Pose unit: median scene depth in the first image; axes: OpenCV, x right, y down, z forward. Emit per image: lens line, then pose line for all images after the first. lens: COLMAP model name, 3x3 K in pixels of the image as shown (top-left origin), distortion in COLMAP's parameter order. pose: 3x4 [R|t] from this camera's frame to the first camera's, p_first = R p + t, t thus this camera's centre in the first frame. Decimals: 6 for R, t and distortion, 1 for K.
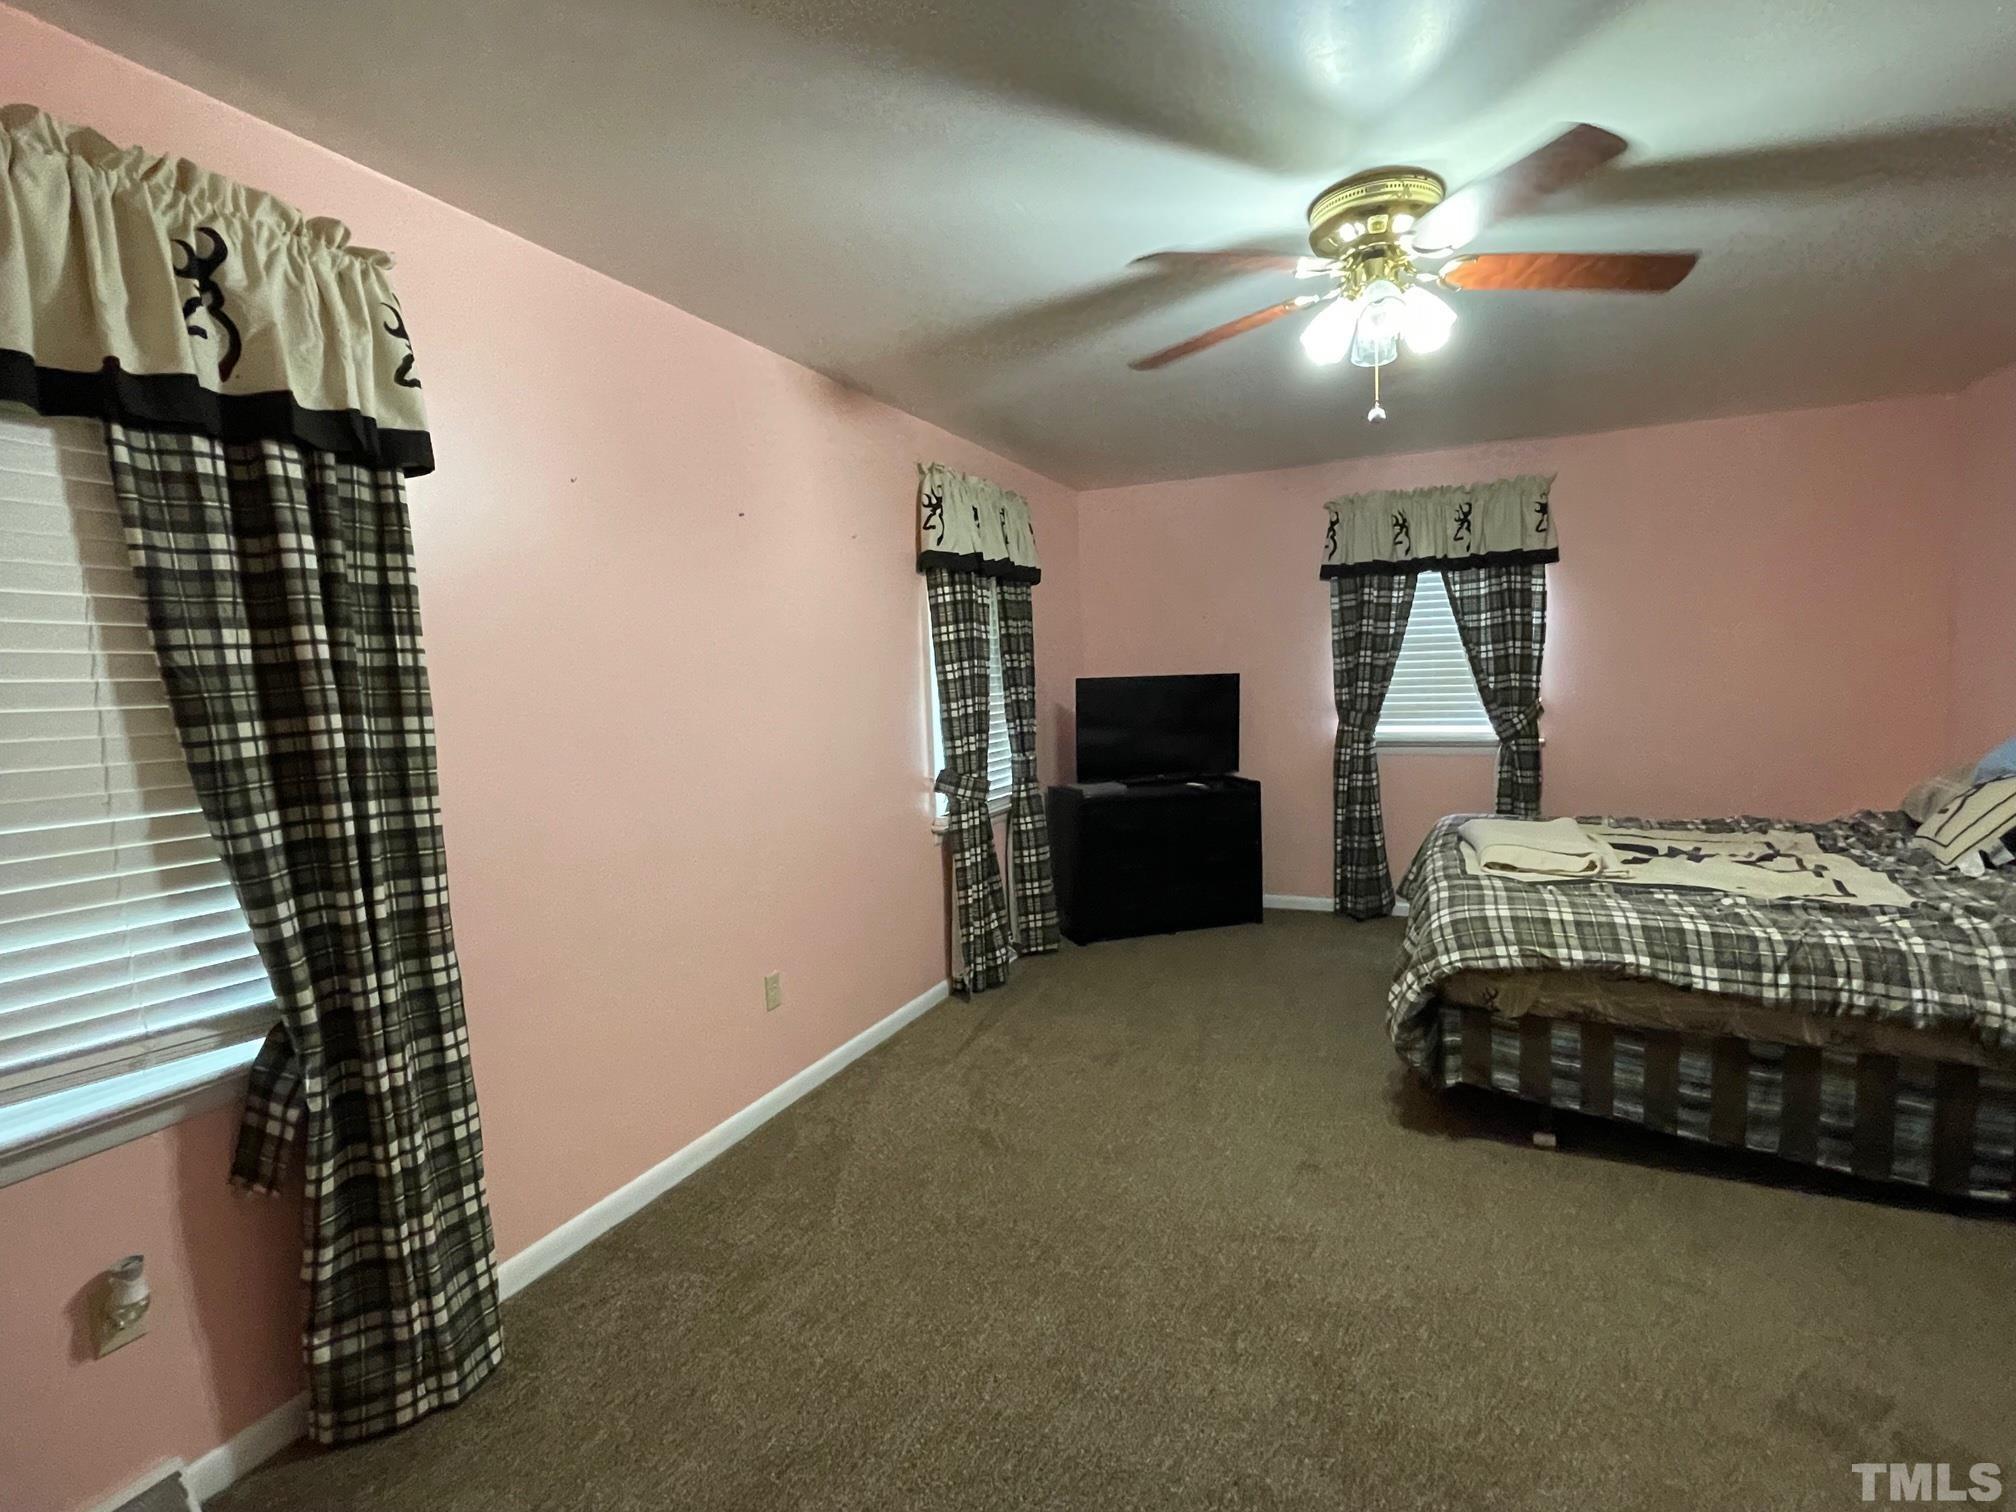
lens RADIAL K [[987.7, 0, 1008.0], [0, 987.7, 756.0], [0, 0, 1]] dist [0.001827, 0.000387]
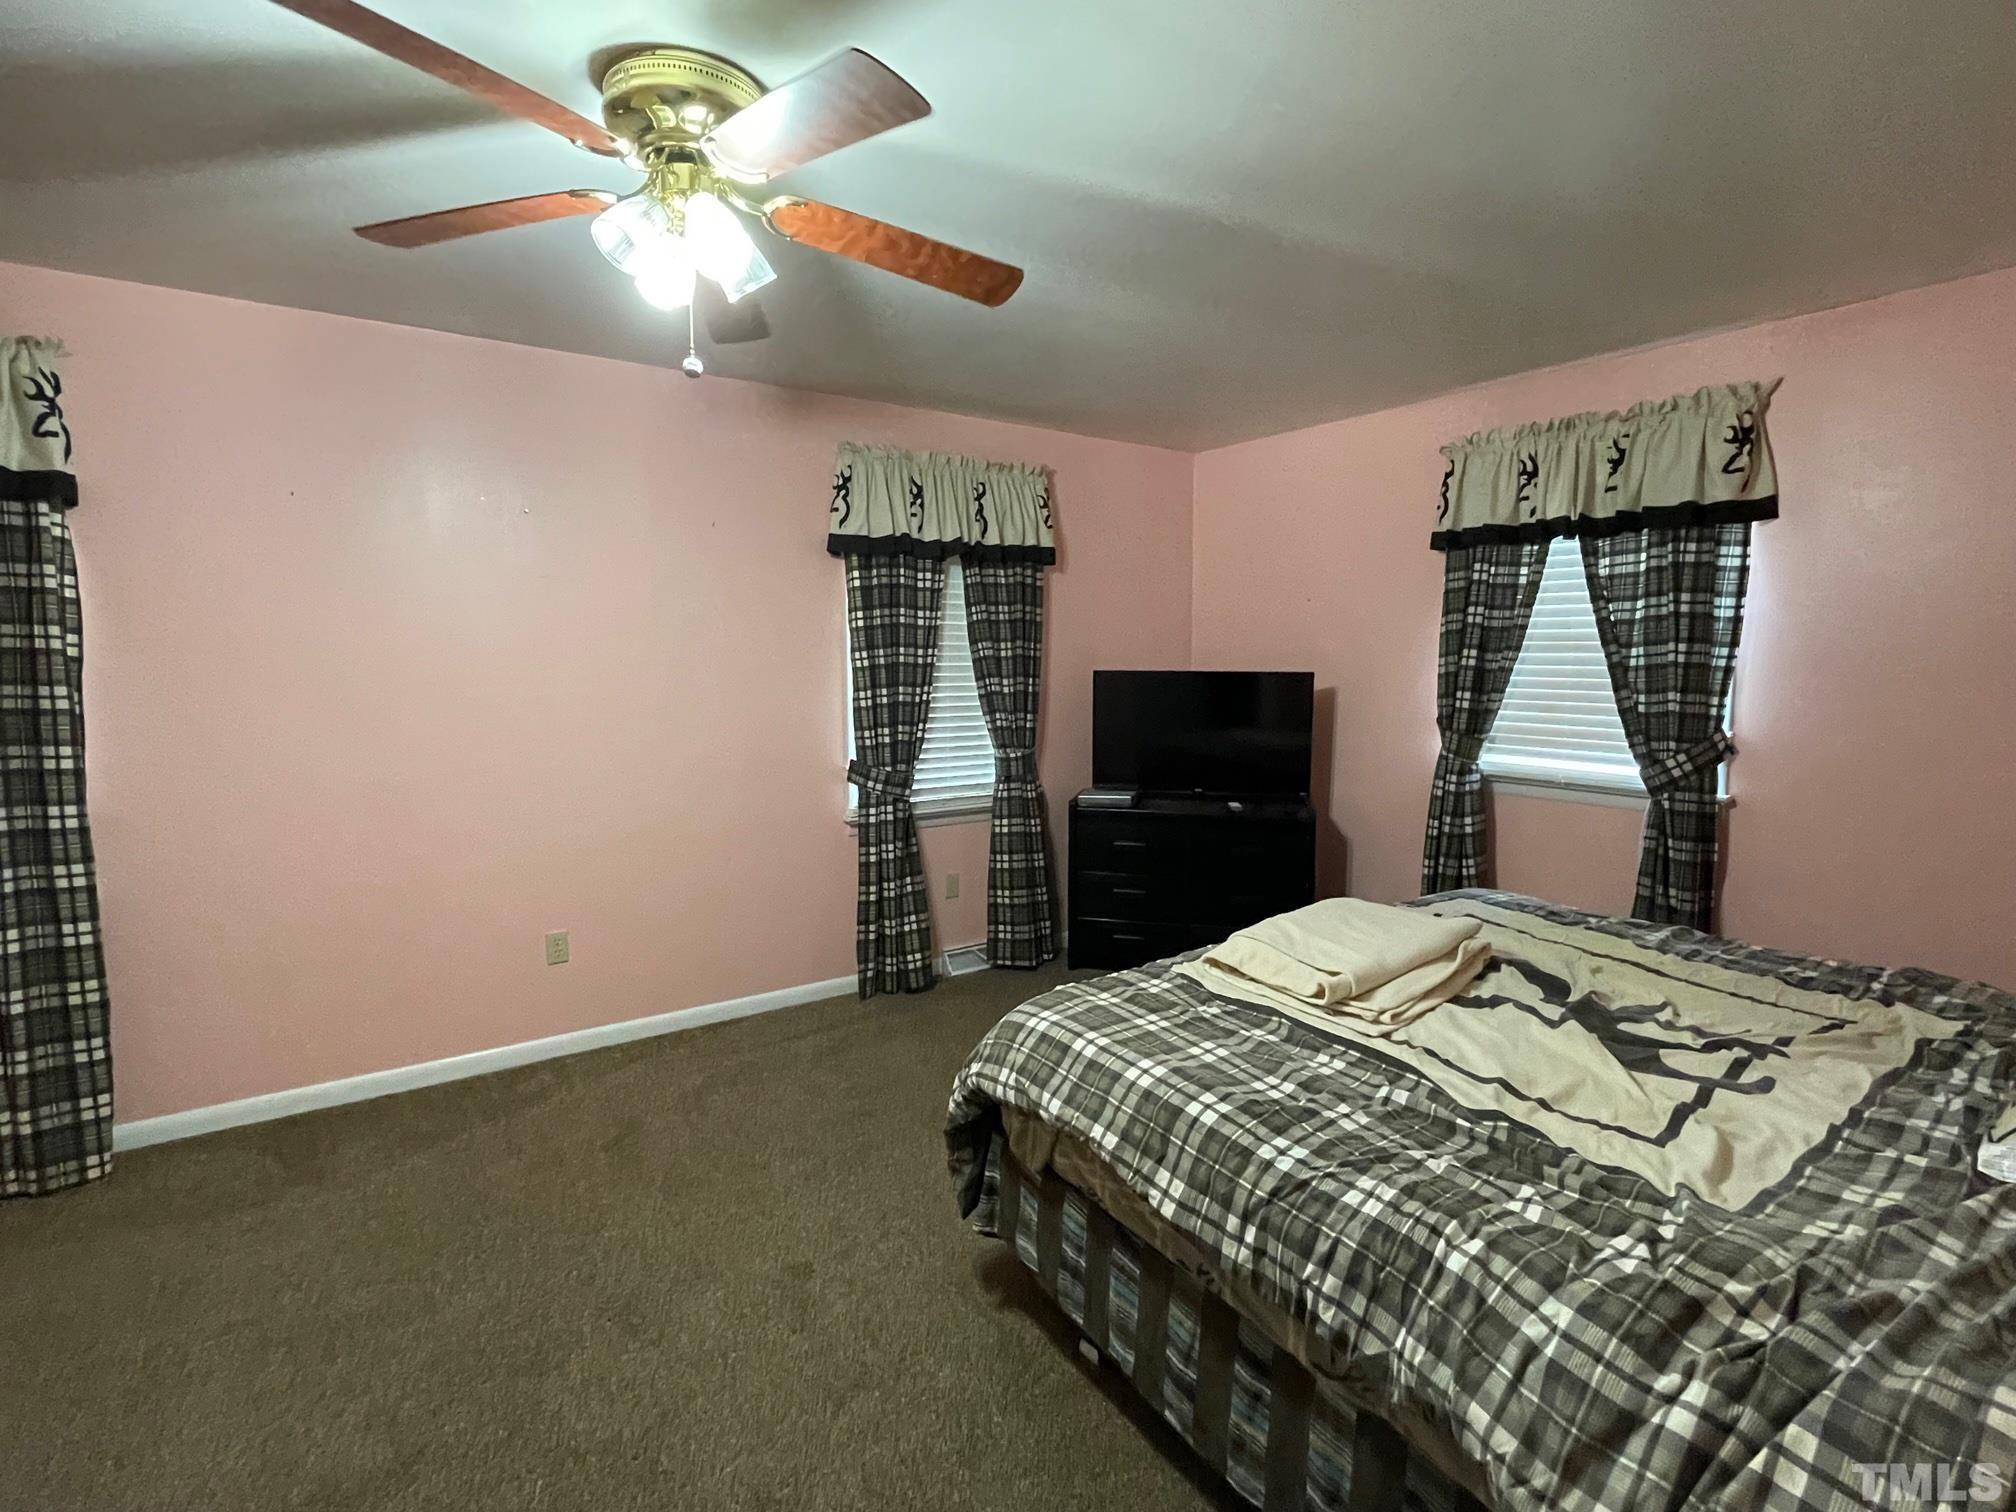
lens RADIAL K [[984.9, 0, 1008.0], [0, 984.9, 756.0], [0, 0, 1]] dist [-0.002689, -0.000835]
pose [[0.853509, 0.087363, -0.513703, 0.473413], [-0.072321, 0.996165, 0.049254, -0.041108], [0.516036, -0.004887, 0.856553, 0.209385]]
